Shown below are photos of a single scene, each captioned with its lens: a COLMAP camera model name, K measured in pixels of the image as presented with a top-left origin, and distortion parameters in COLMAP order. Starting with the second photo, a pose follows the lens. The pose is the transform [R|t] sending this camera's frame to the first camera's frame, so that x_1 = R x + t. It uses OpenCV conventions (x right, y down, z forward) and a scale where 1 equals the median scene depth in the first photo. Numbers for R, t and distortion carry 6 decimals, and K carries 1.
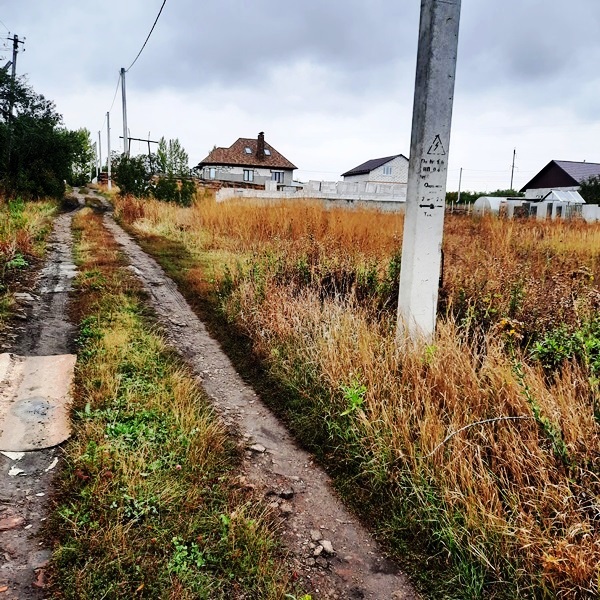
lens RADIAL K [[594.7, 0, 302.0], [0, 594.7, 311.1], [0, 0, 1]] dist [0.025900, 0.000000]
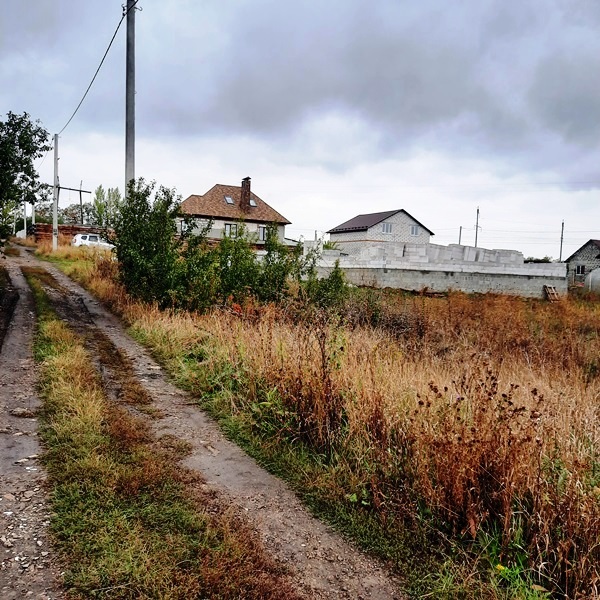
lens RADIAL K [[594.7, 0, 299.2], [0, 594.7, 298.9], [0, 0, 1]] dist [0.025900, 0.000000]
pose [[0.992844, 0.004722, 0.119328, -0.091282], [0.008481, 0.993907, -0.109898, -0.051628], [-0.119120, 0.110124, 0.986754, 0.225114]]
